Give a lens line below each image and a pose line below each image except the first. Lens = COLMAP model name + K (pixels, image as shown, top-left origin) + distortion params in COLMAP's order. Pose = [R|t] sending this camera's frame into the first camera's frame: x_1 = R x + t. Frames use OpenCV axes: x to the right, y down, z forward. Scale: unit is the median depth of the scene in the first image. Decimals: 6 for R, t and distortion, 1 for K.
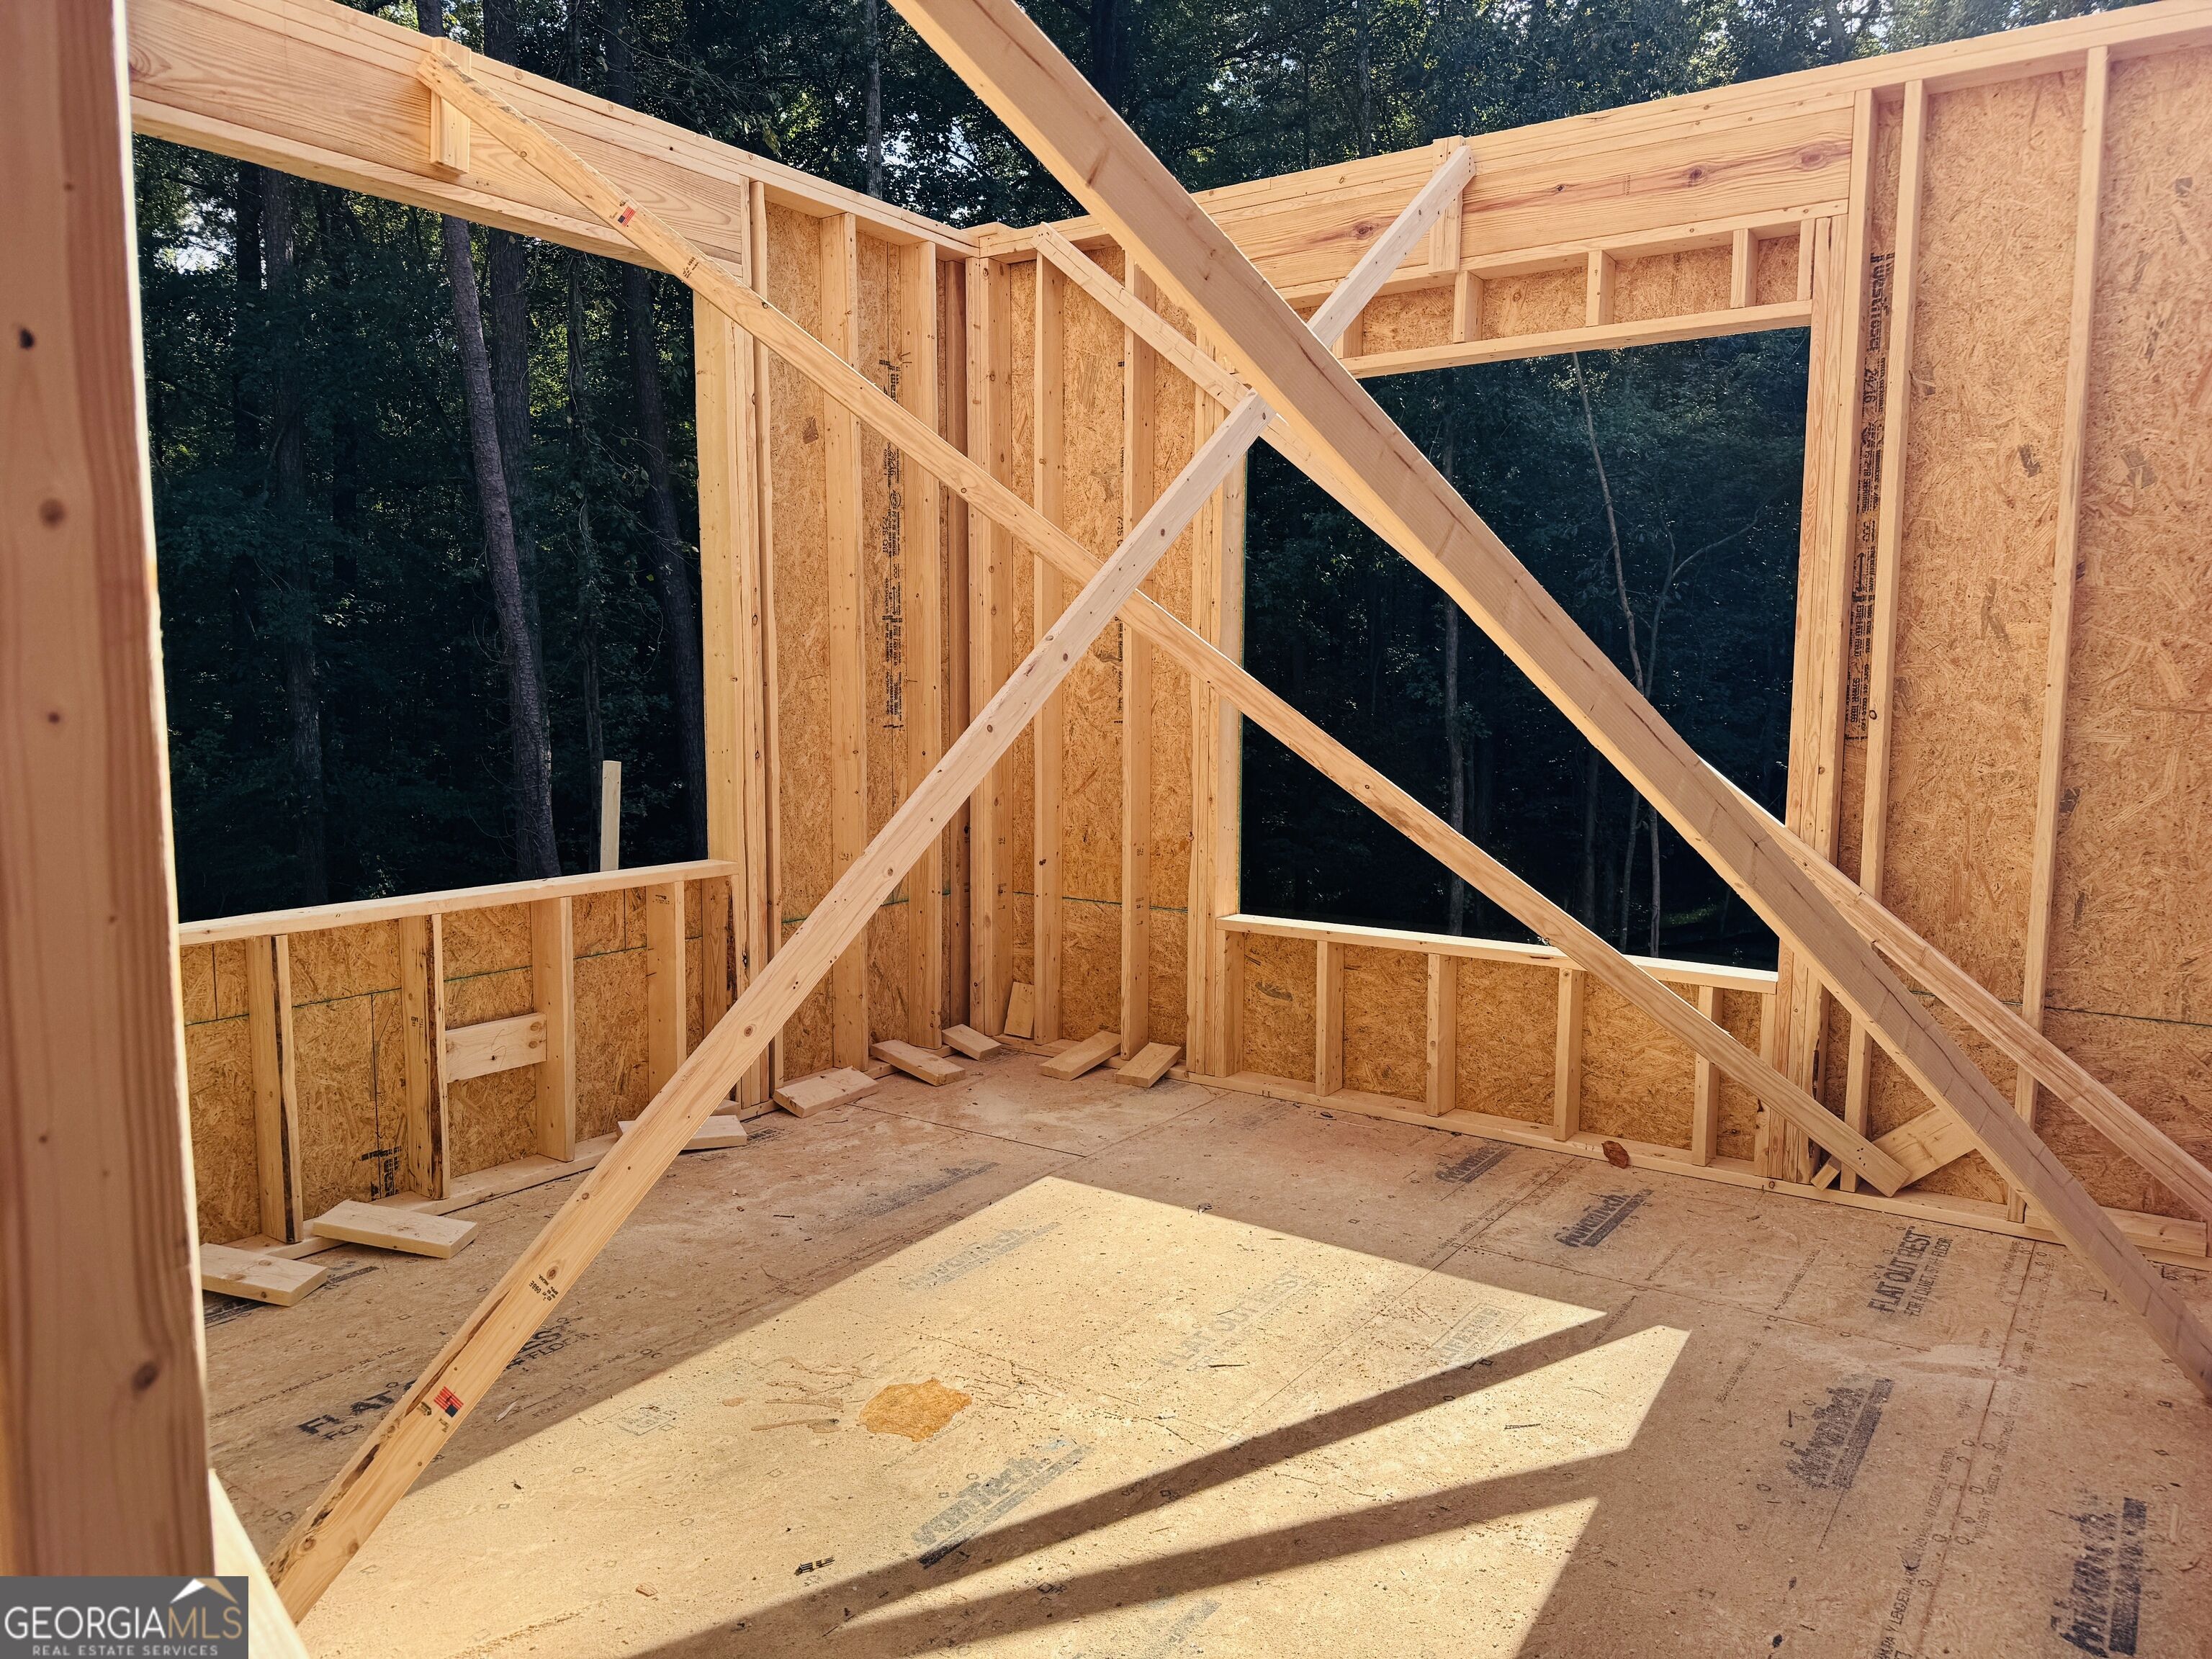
lens RADIAL K [[1563.7, 0, 1104.6], [0, 1563.7, 840.8], [0, 0, 1]] dist [0.028584, -0.002383]
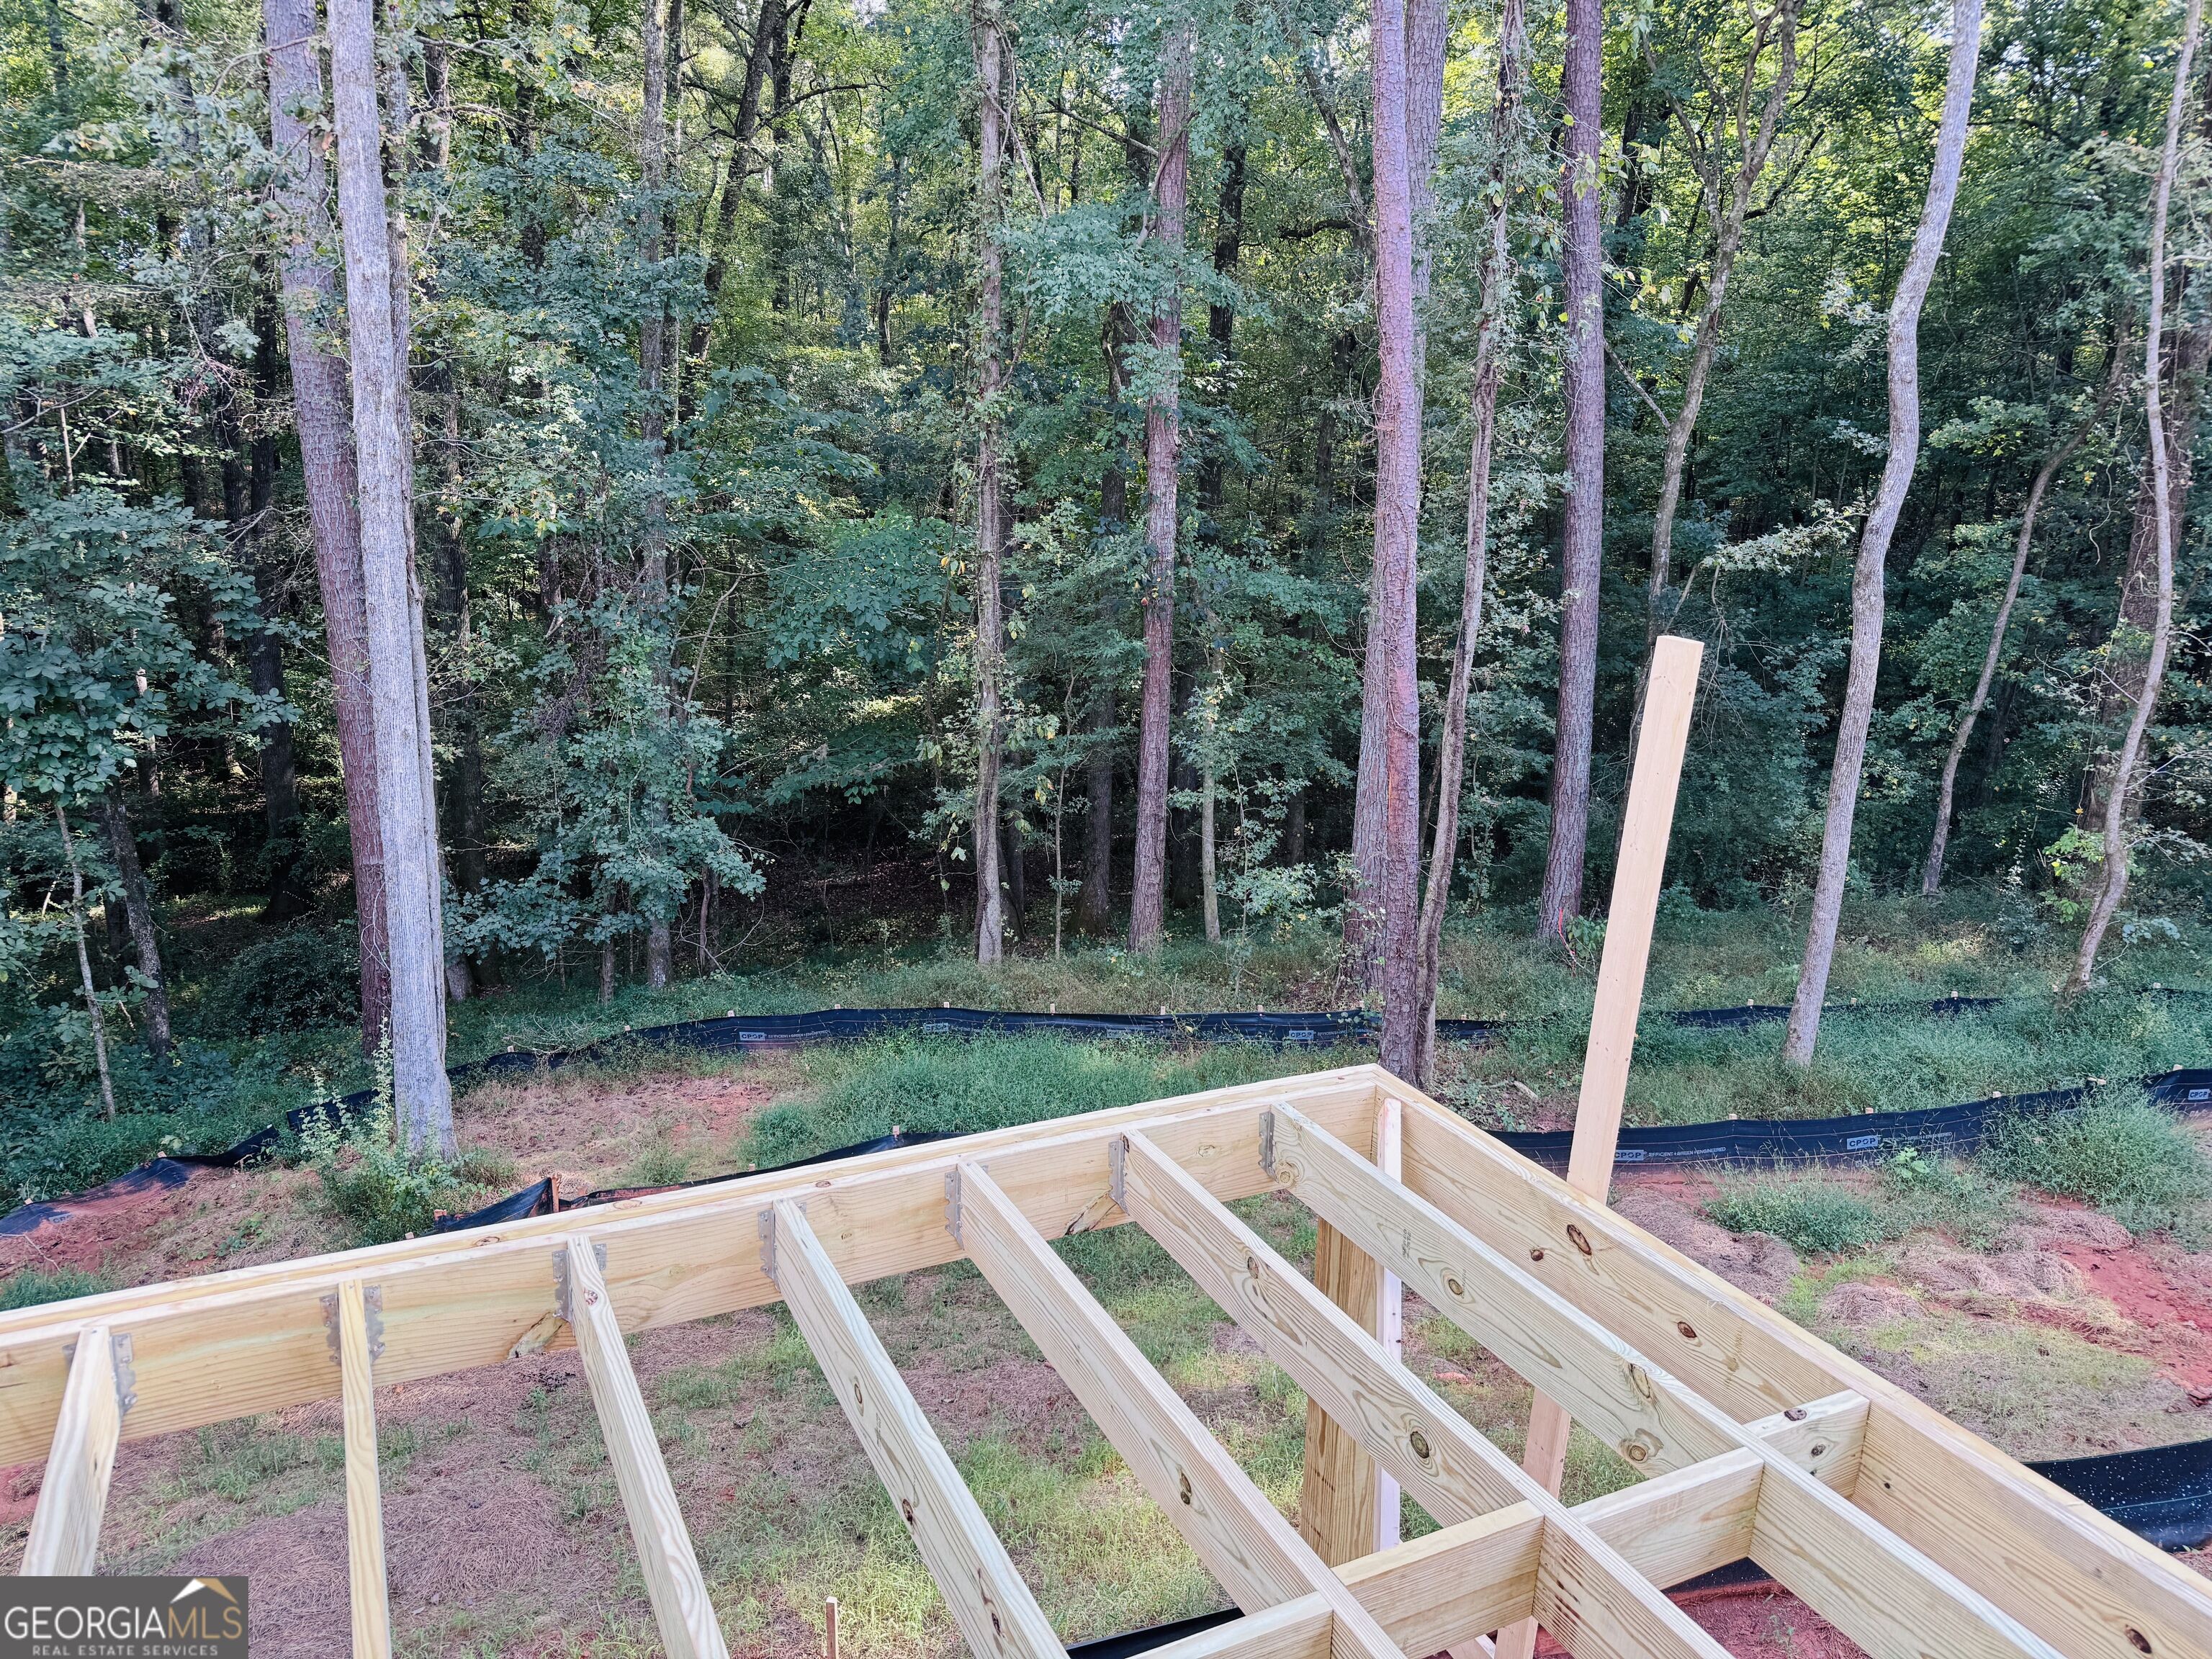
lens RADIAL K [[1563.7, 0, 1097.1], [0, 1563.7, 829.8], [0, 0, 1]] dist [0.028584, -0.002383]
pose [[0.865720, 0.134373, -0.482154, -0.084266], [-0.070435, 0.986410, 0.148438, -0.017811], [0.495548, -0.094546, 0.863420, 0.195254]]
